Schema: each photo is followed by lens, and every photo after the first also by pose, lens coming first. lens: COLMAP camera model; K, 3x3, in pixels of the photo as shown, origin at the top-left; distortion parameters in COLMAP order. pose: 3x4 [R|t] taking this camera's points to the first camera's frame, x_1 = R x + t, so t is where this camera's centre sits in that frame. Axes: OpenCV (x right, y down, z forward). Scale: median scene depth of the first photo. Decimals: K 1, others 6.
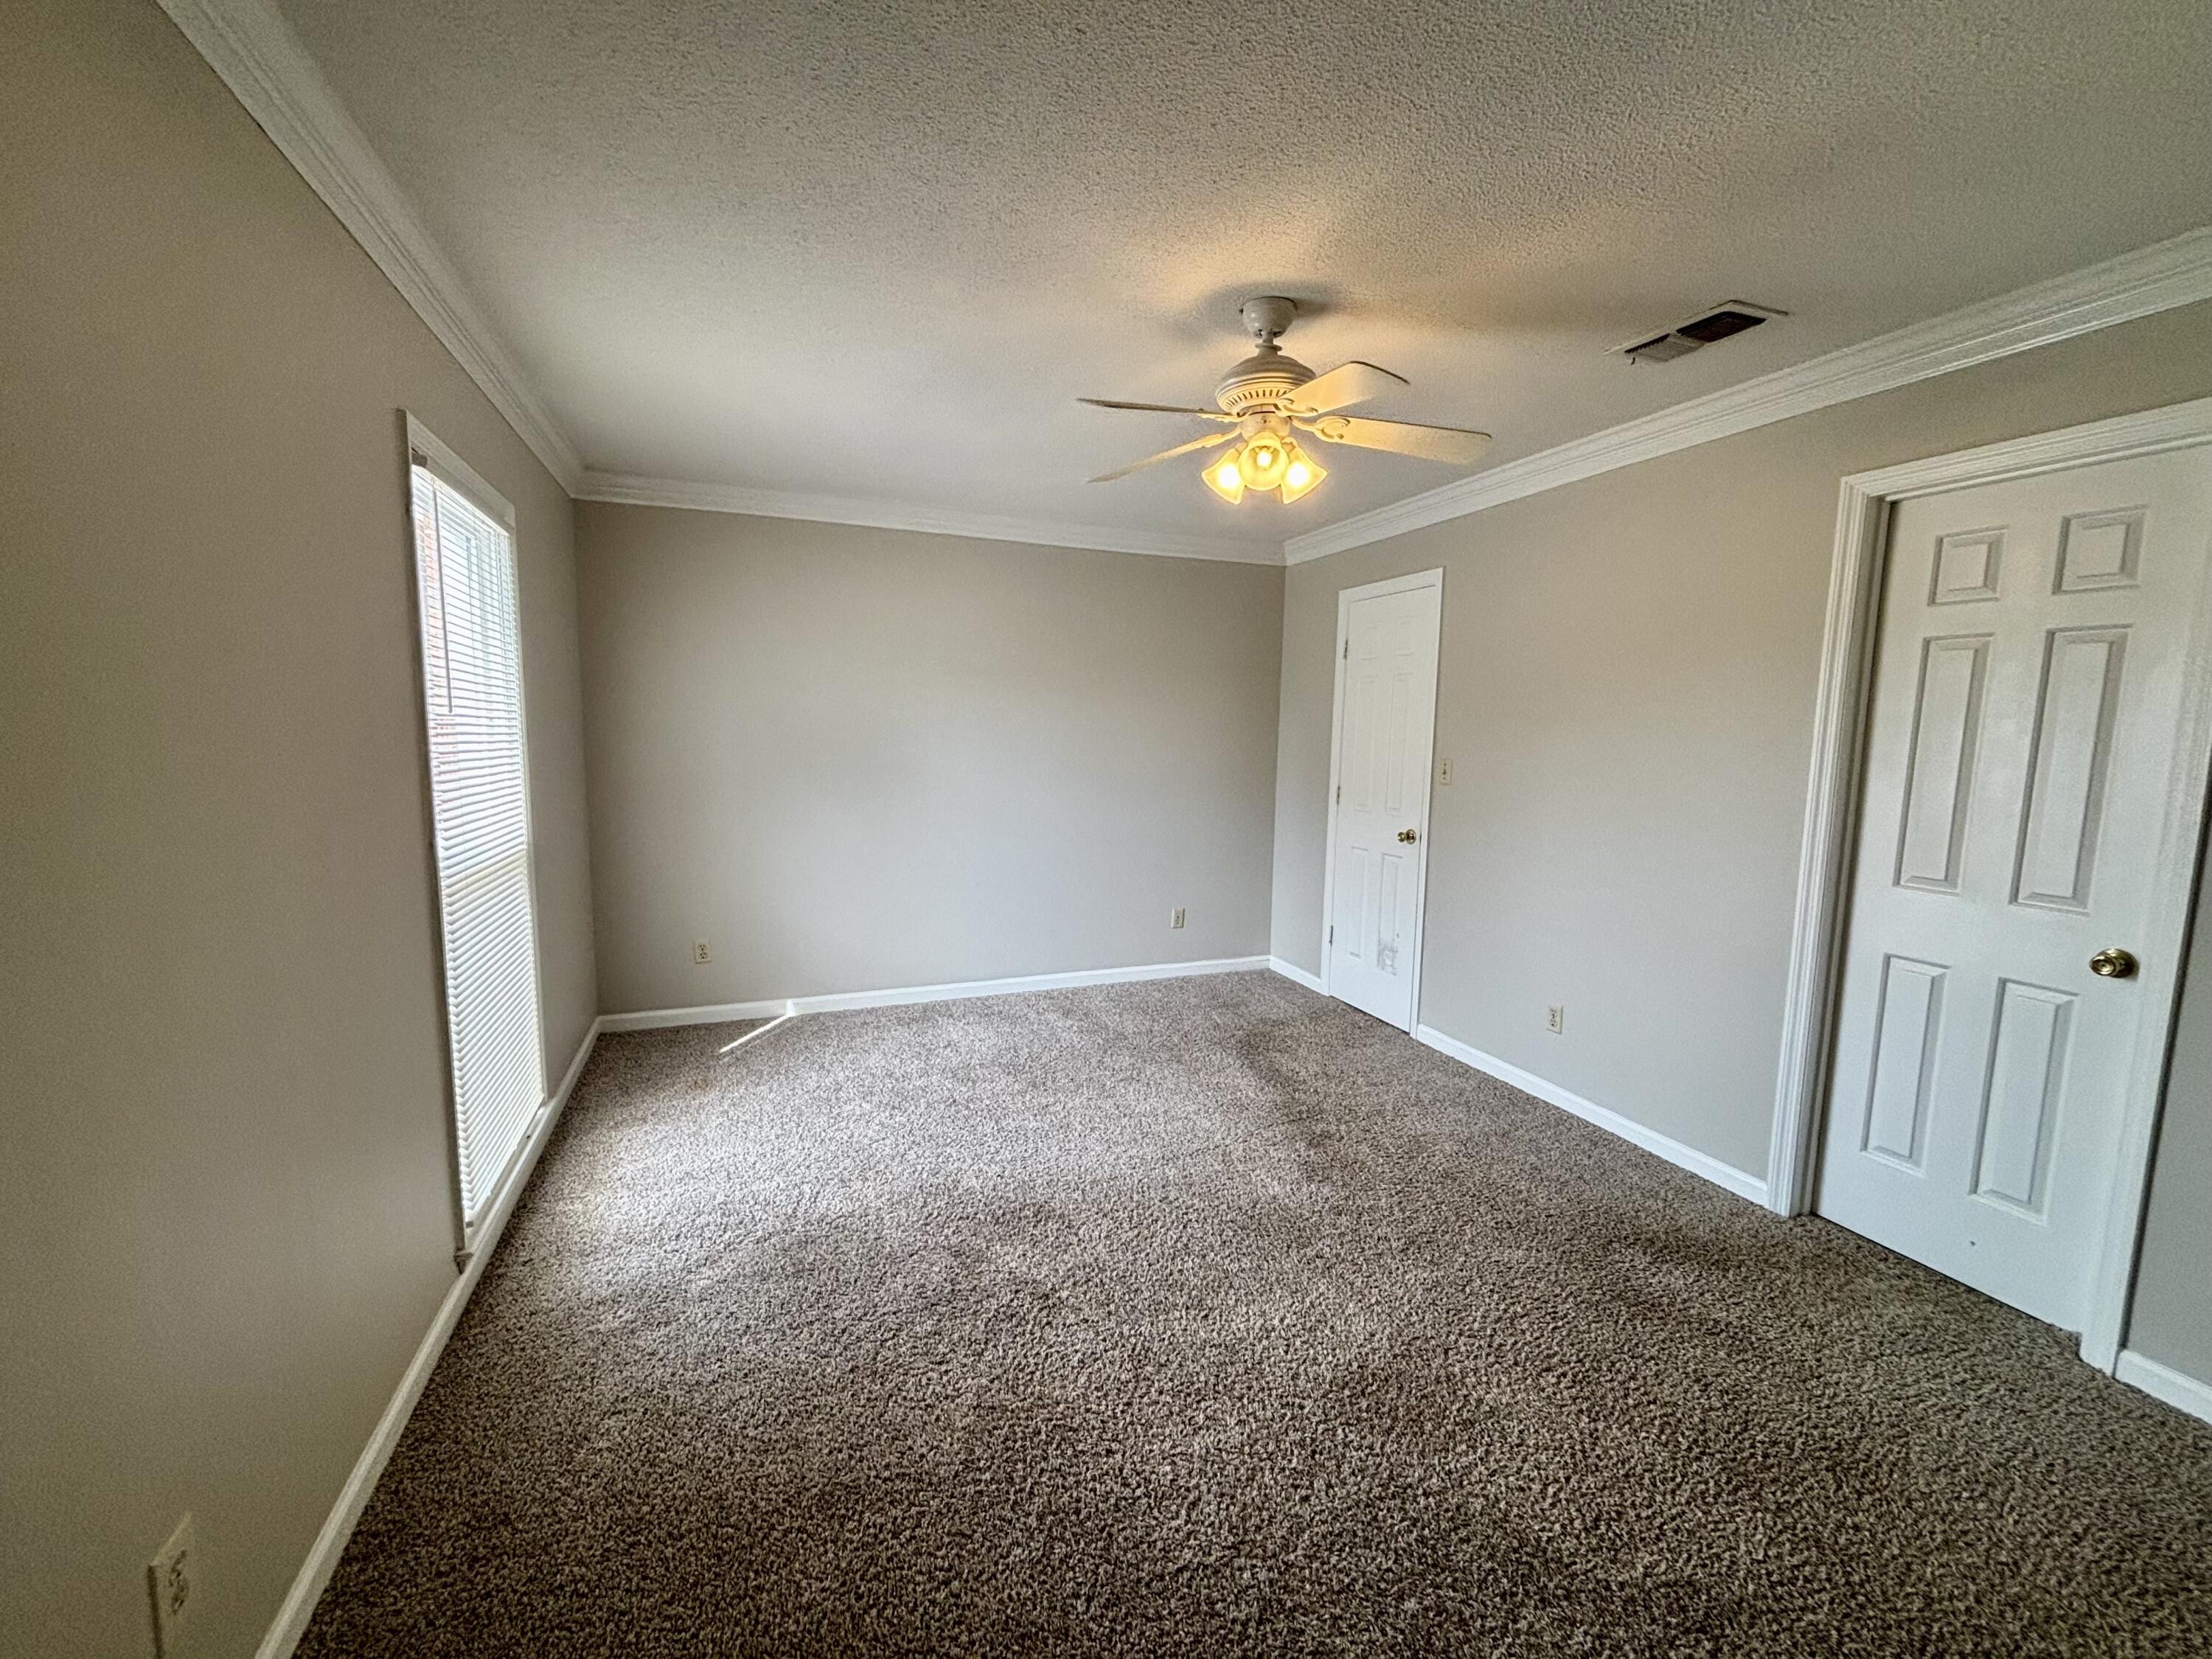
lens RADIAL K [[892.2, 0, 1103.1], [0, 892.2, 831.5], [0, 0, 1]] dist [-0.000896, -0.000339]
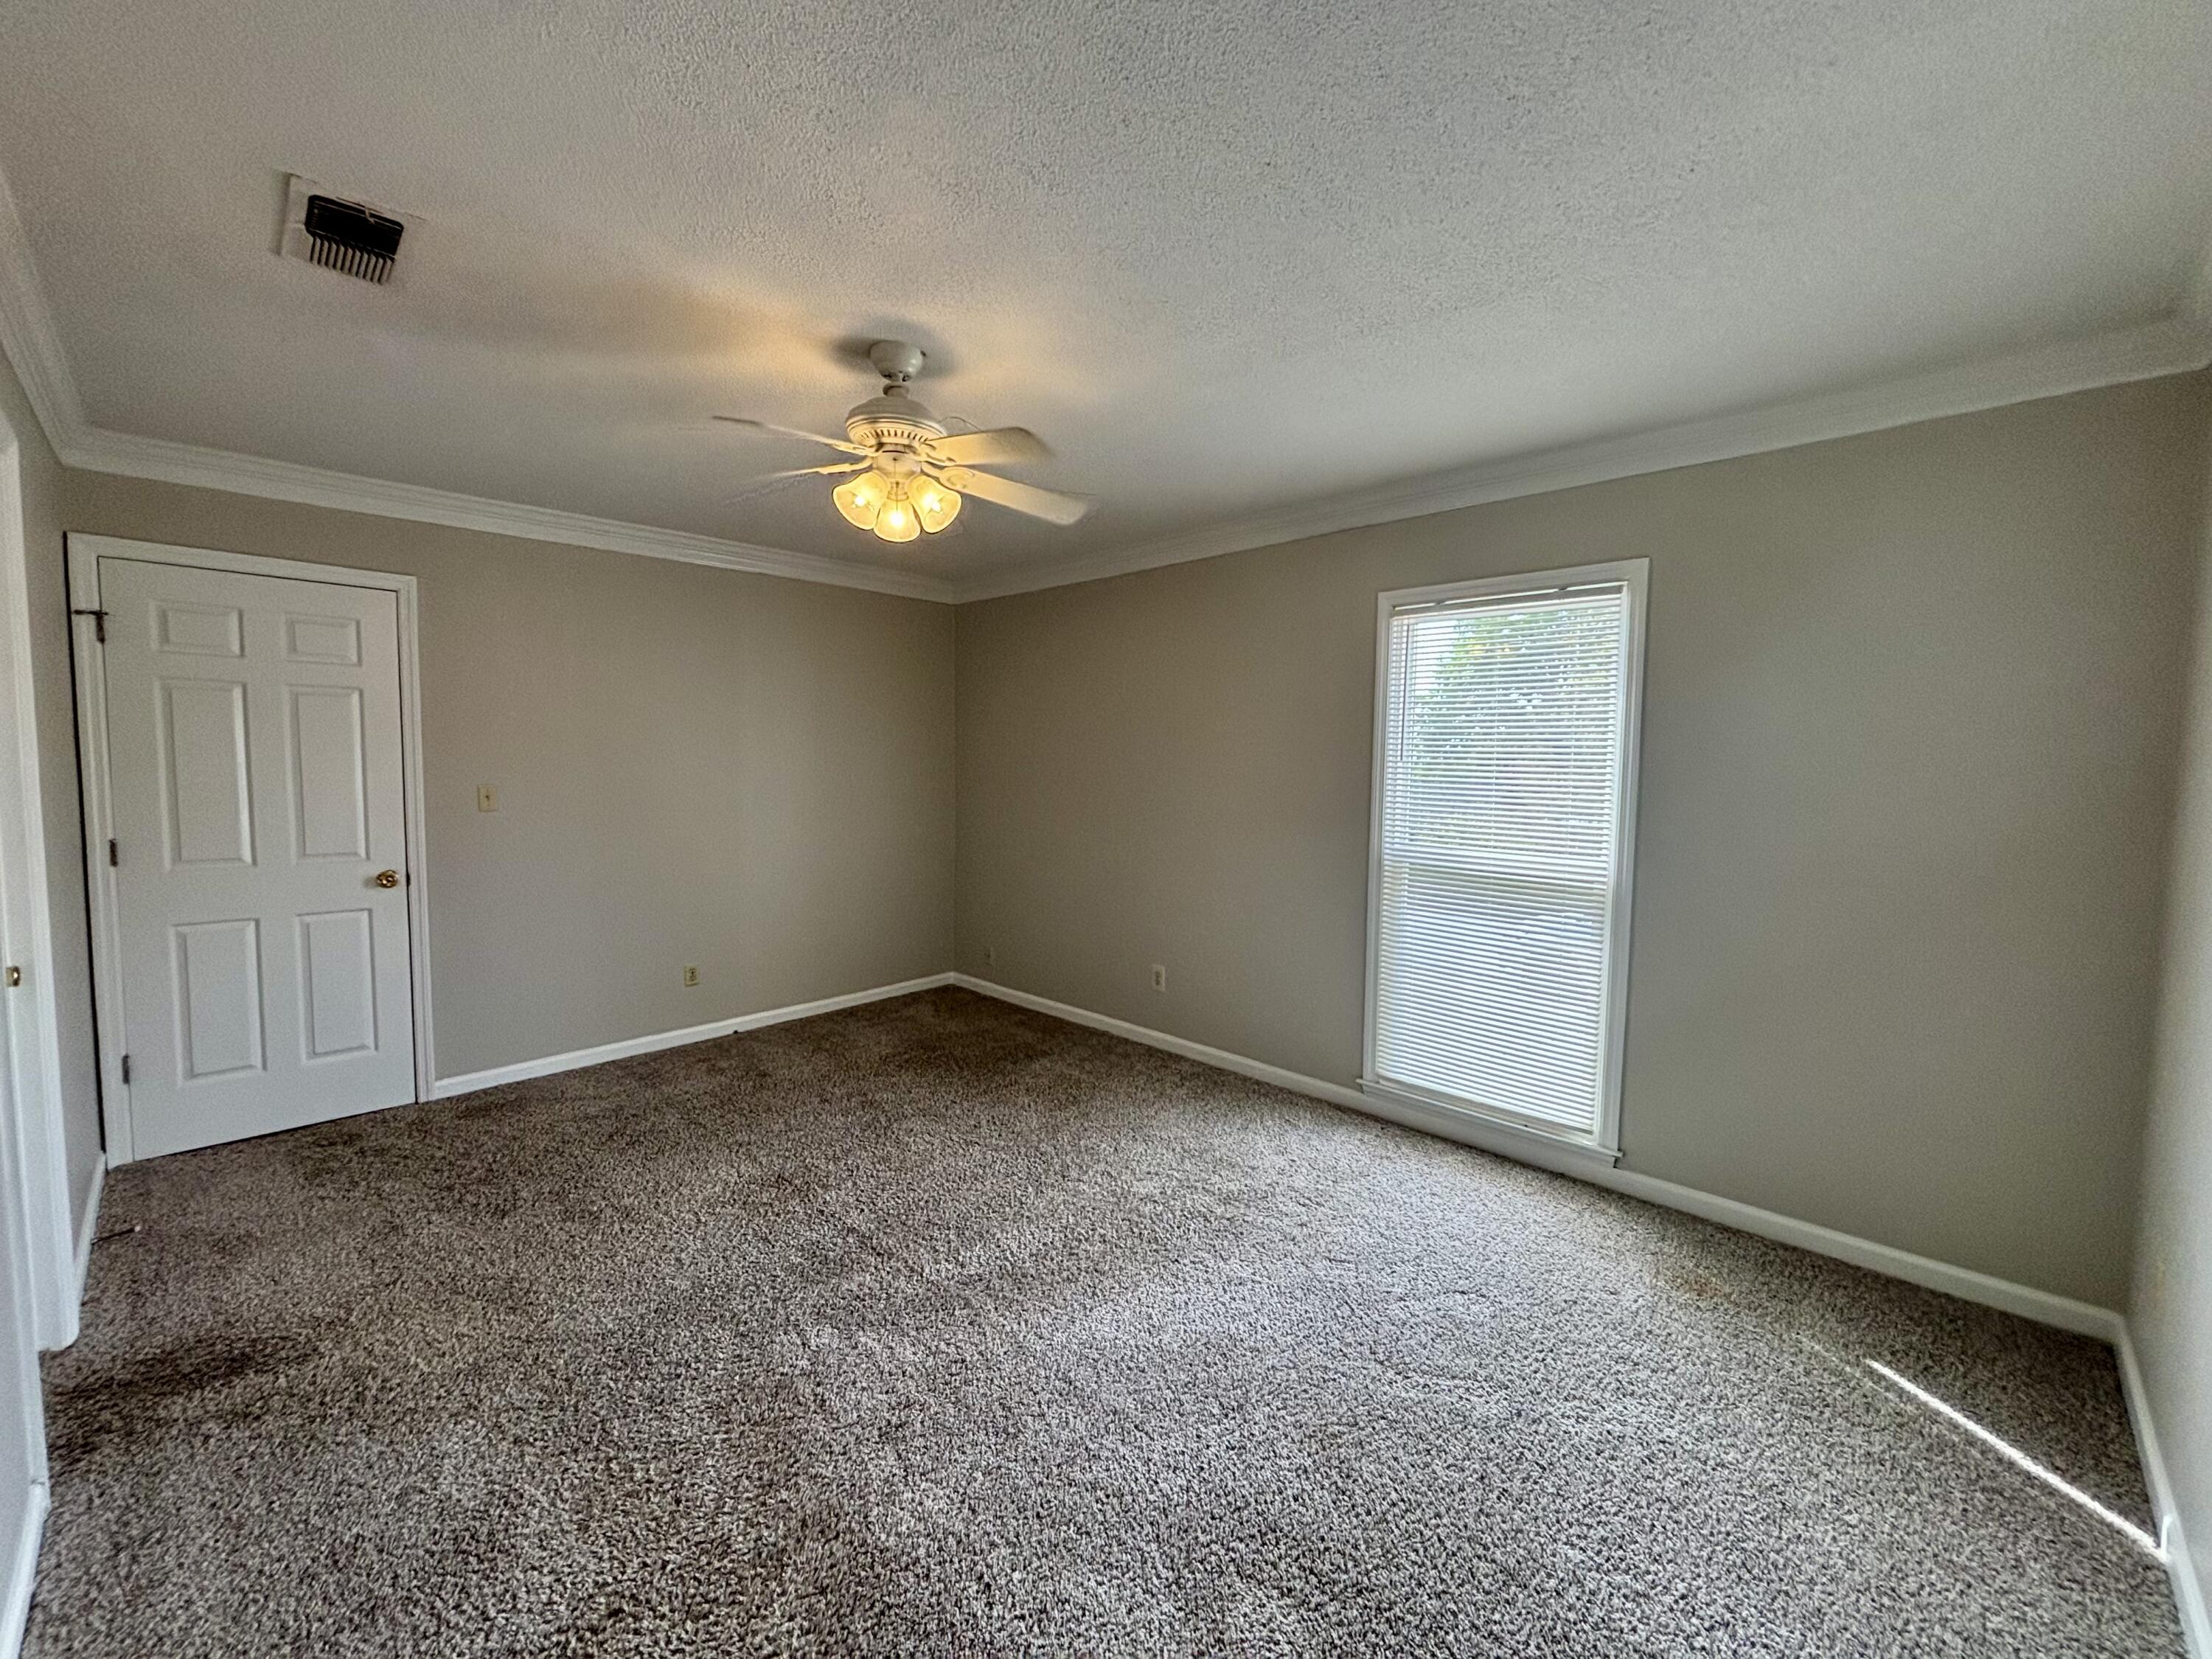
lens RADIAL K [[892.2, 0, 1104.3], [0, 892.2, 824.2], [0, 0, 1]] dist [-0.000896, -0.000339]
pose [[-0.908019, -0.001381, -0.418927, 0.207851], [-0.082212, 0.981137, 0.174960, -0.122108], [0.410783, 0.193307, -0.891005, 1.216145]]
